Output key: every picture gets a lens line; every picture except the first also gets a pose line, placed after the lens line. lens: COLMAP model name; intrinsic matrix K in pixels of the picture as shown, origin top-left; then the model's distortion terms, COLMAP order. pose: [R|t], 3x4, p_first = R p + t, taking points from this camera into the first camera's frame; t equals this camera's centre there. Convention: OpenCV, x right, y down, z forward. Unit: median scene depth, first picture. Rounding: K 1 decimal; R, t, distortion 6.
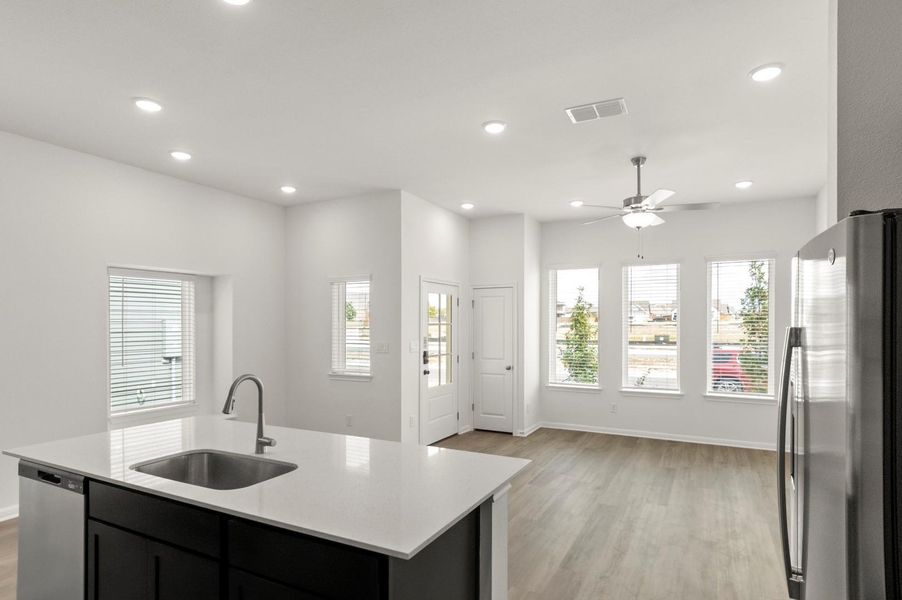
lens RADIAL K [[487.0, 0, 462.5], [0, 487.0, 324.7], [0, 0, 1]] dist [0.002042, 0.000189]
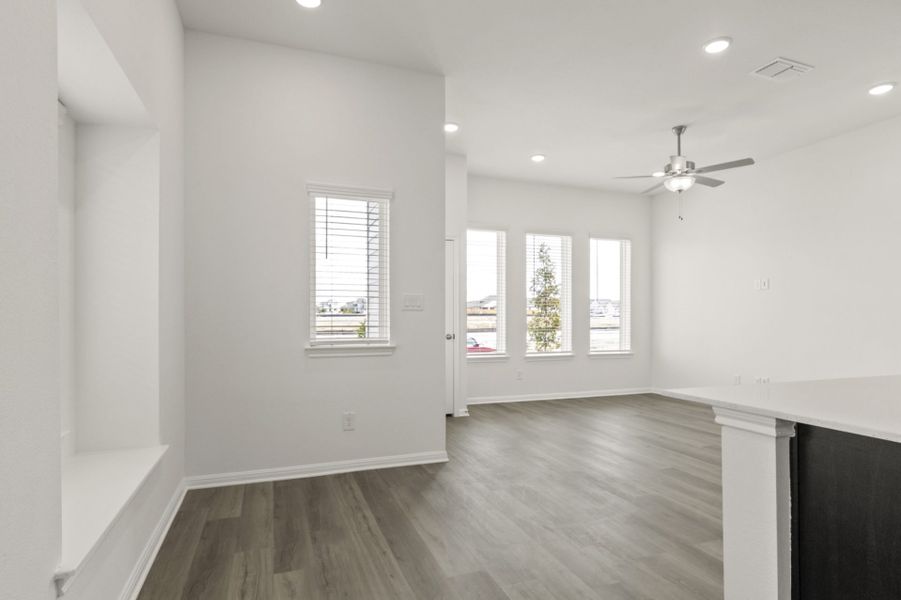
lens RADIAL K [[499.5, 0, 470.9], [0, 499.5, 323.8], [0, 0, 1]] dist [0.004607, 0.000636]
pose [[0.659714, -0.004292, 0.751504, -0.549433], [-0.000995, 0.999978, 0.006584, 0.064350], [-0.751516, -0.005092, 0.659695, 0.432507]]
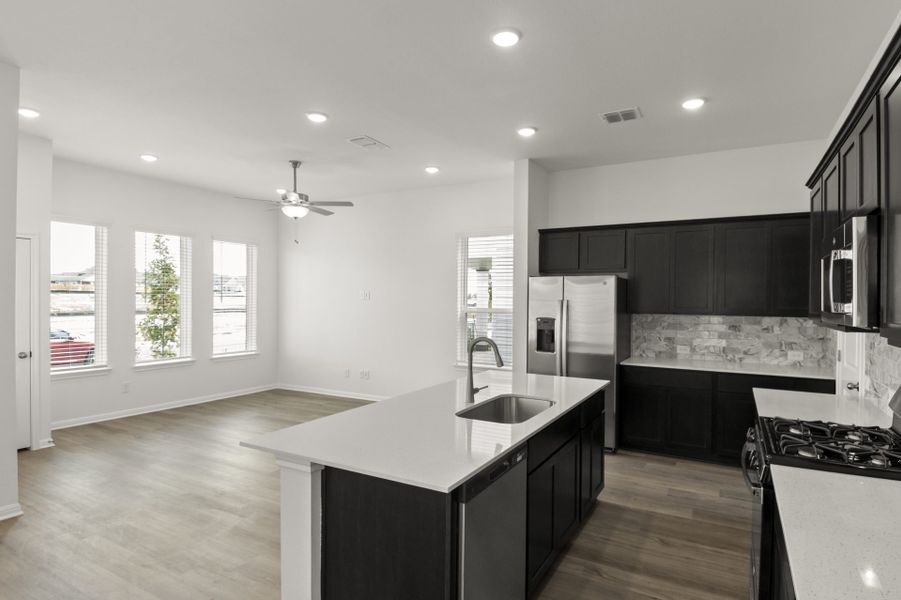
lens RADIAL K [[491.8, 0, 477.1], [0, 491.8, 301.7], [0, 0, 1]] dist [0.008155, -0.022461]
pose [[0.017946, -0.006215, 0.999820, -0.613128], [-0.010231, 0.999927, 0.006399, 0.002156], [-0.999787, -0.010344, 0.017881, 0.365170]]
